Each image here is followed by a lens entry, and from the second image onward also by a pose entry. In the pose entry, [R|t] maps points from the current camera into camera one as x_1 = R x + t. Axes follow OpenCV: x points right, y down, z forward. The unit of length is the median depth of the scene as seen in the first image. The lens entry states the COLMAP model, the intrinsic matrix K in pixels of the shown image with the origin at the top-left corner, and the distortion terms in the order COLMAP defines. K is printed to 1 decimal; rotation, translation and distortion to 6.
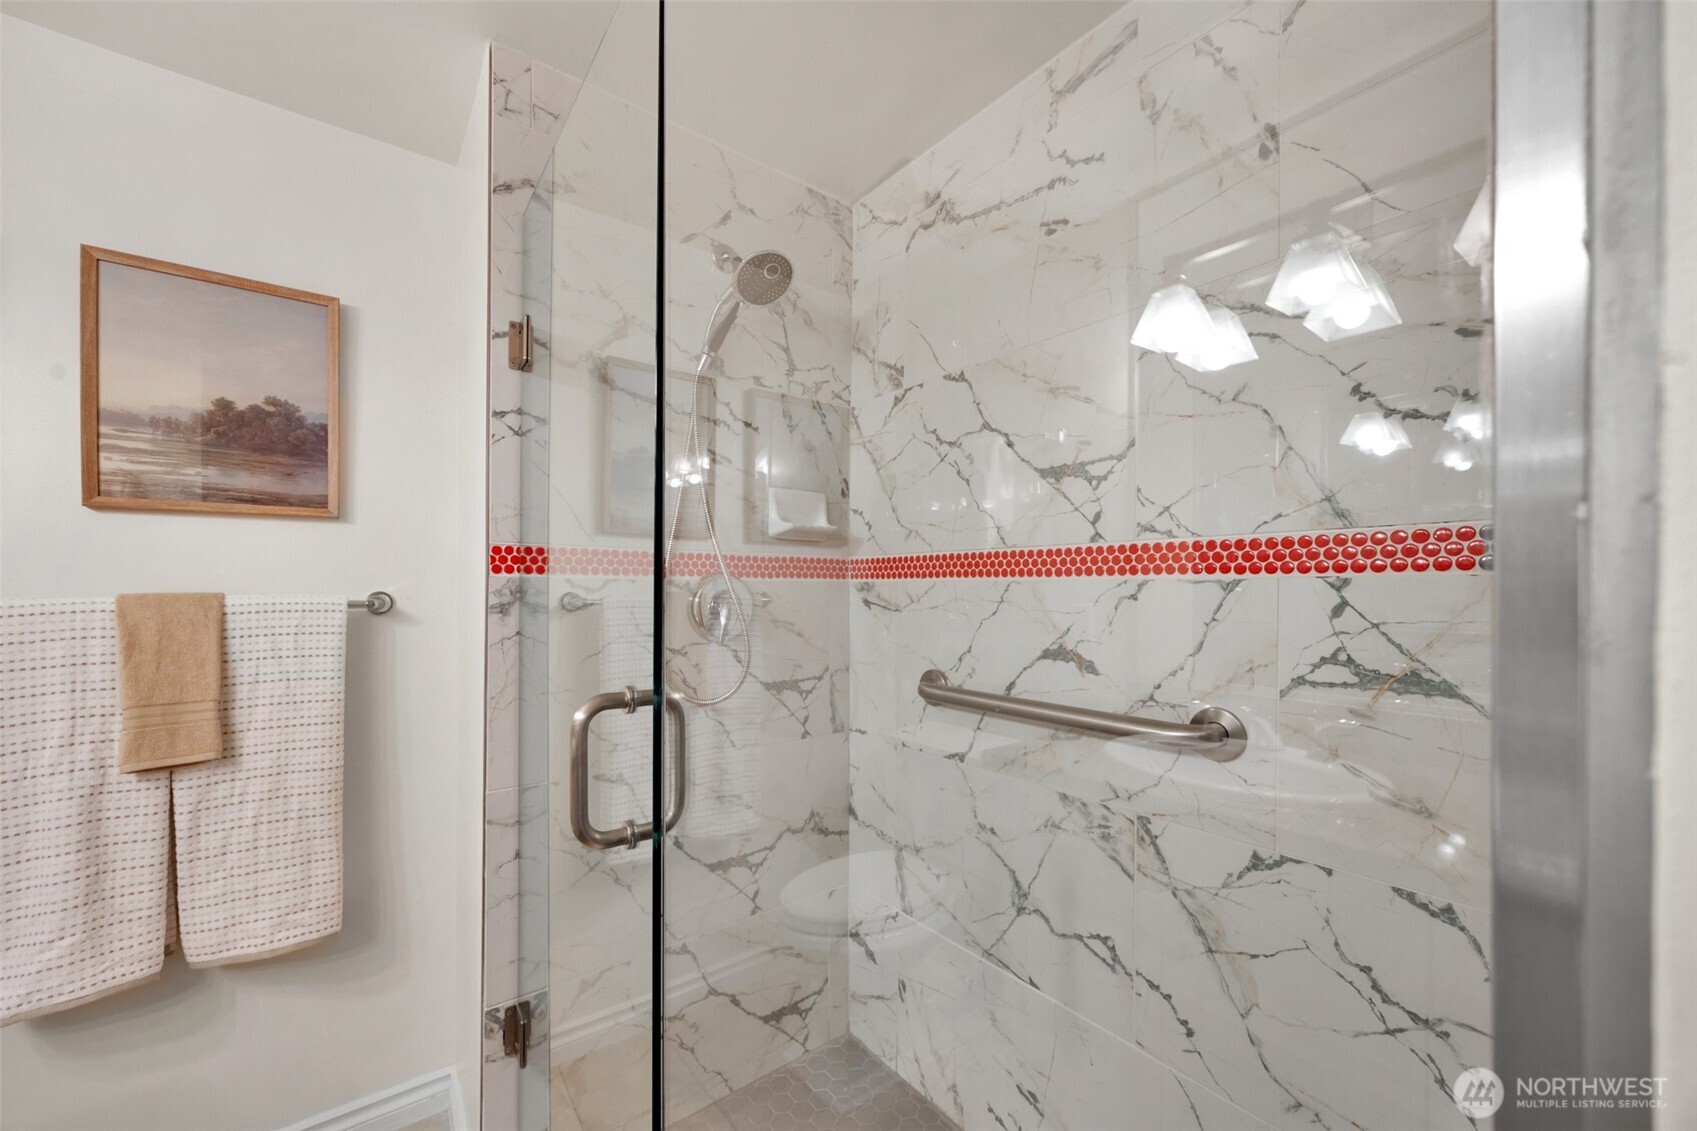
lens RADIAL K [[661.6, 0, 845.0], [0, 661.6, 588.2], [0, 0, 1]] dist [0.000293, -0.000607]
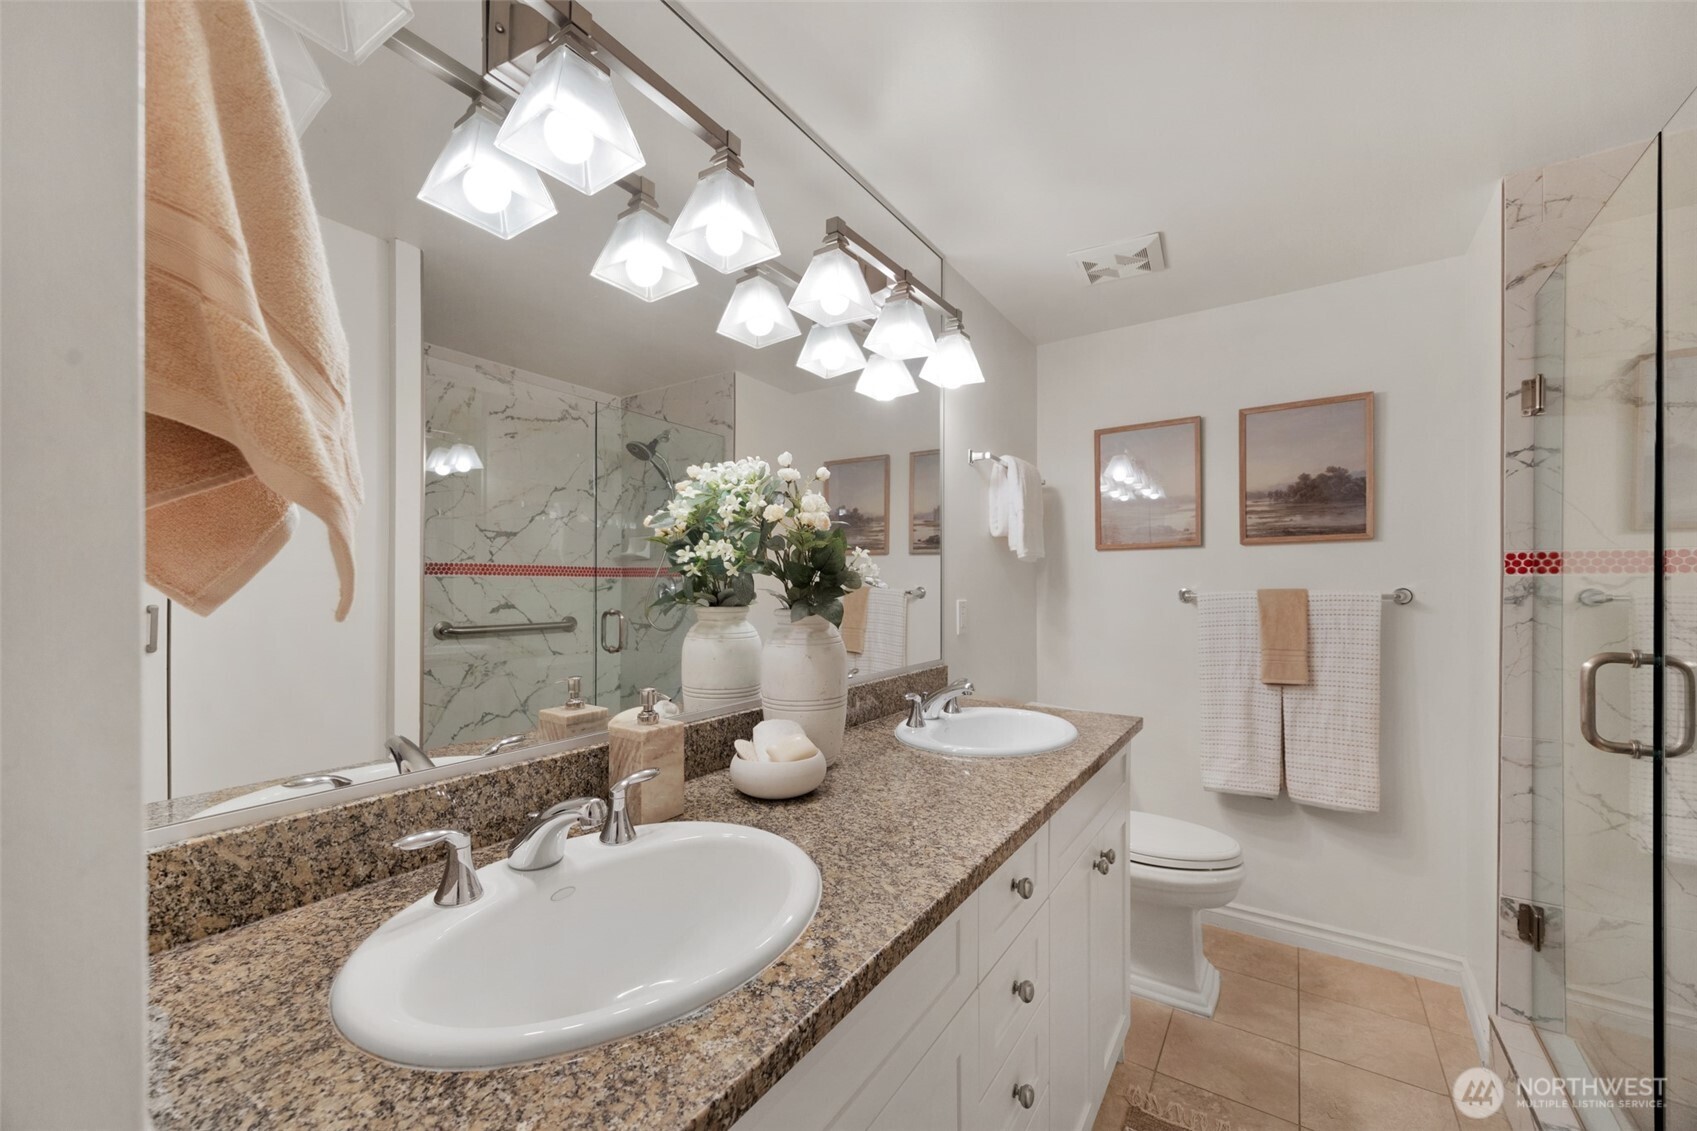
lens RADIAL K [[661.6, 0, 845.0], [0, 661.6, 588.2], [0, 0, 1]] dist [0.000293, -0.000607]
pose [[0.314497, -0.001404, -0.949257, 0.310714], [0.002733, 0.999996, -0.000573, 0.003523], [0.949255, -0.002414, 0.314500, -0.679127]]
